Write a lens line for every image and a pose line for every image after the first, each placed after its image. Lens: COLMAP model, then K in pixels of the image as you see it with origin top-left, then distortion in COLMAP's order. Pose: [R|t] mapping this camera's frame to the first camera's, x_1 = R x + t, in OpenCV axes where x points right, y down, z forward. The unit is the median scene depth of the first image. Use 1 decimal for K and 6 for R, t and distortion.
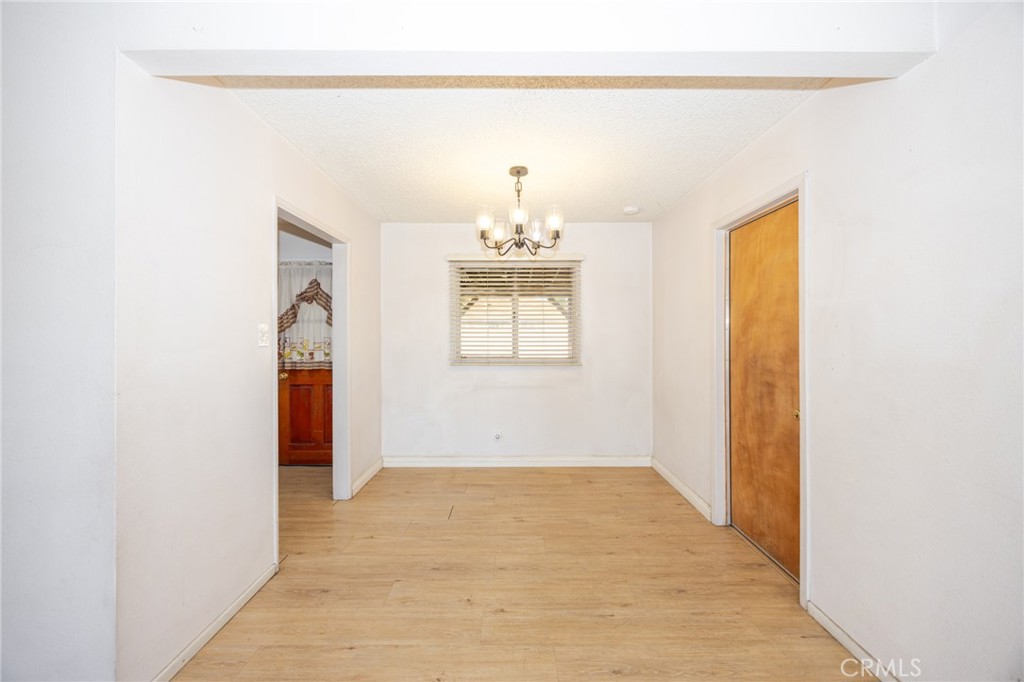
lens RADIAL K [[389.7, 0, 512.7], [0, 389.7, 336.6], [0, 0, 1]] dist [-0.005807, 0.000138]
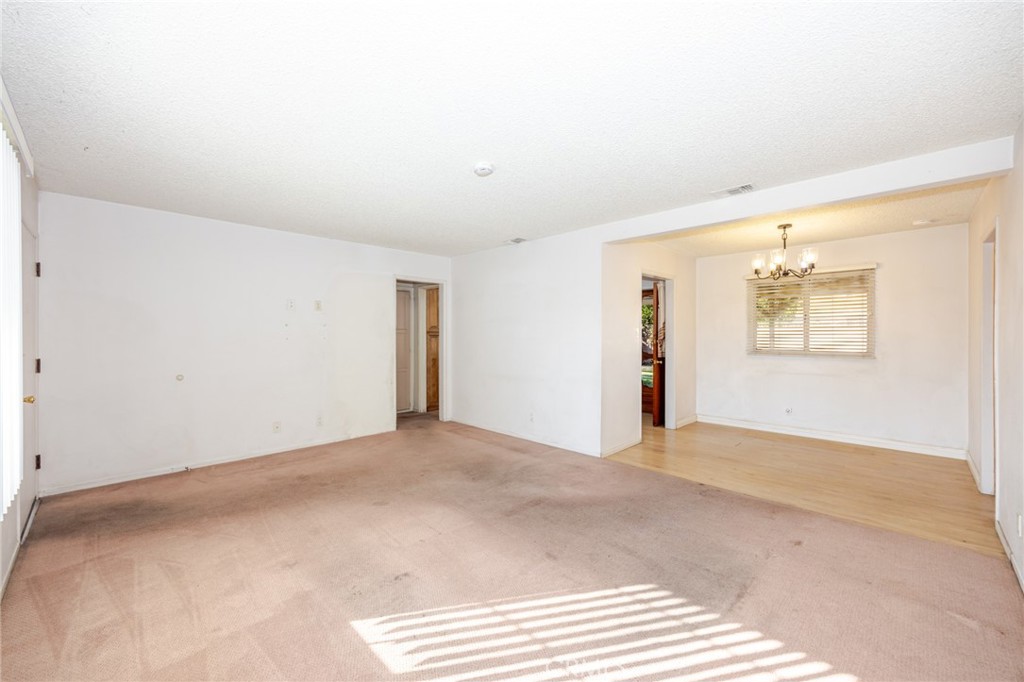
lens RADIAL K [[389.7, 0, 512.7], [0, 389.7, 336.6], [0, 0, 1]] dist [-0.005807, 0.000138]
pose [[0.700819, 0.005224, -0.713320, 0.244025], [-0.002623, 0.999985, 0.004746, 0.005314], [0.713334, -0.001455, 0.700822, -0.572442]]
